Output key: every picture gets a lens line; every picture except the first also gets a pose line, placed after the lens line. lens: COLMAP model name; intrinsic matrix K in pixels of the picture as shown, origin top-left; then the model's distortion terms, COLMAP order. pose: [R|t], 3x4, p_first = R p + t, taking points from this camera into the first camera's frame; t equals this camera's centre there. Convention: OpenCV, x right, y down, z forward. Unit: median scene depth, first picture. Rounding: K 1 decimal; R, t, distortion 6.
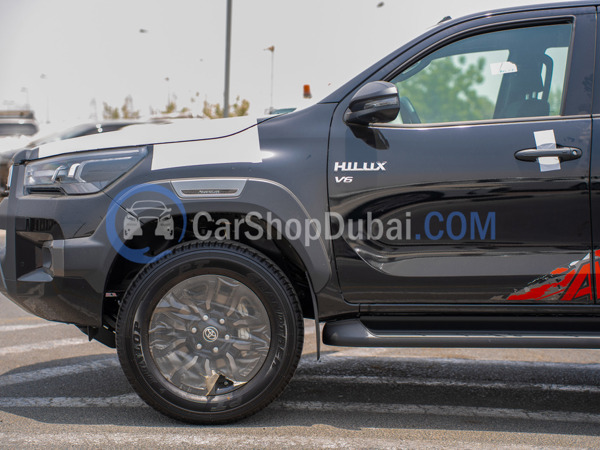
lens RADIAL K [[1236.3, 0, 300.0], [0, 1236.3, 225.0], [0, 0, 1]] dist [0.385304, 0.120229]
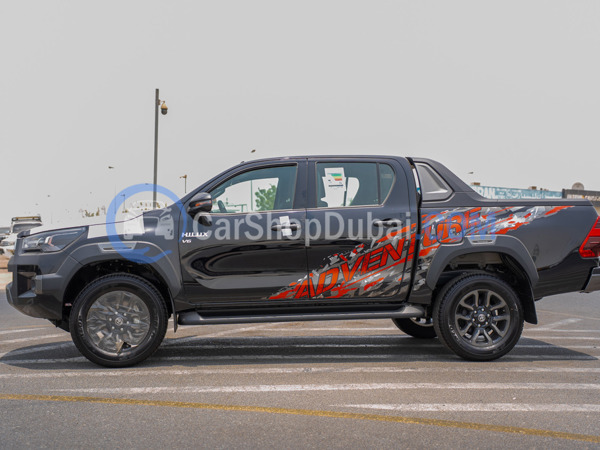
lens RADIAL K [[756.5, 0, 300.0], [0, 756.5, 225.0], [0, 0, 1]] dist [0.086346, 0.013740]
pose [[0.993163, -0.016567, 0.115553, 0.075464], [0.025292, 0.996904, -0.074453, 0.032728], [-0.113962, 0.076867, 0.990507, -0.236597]]
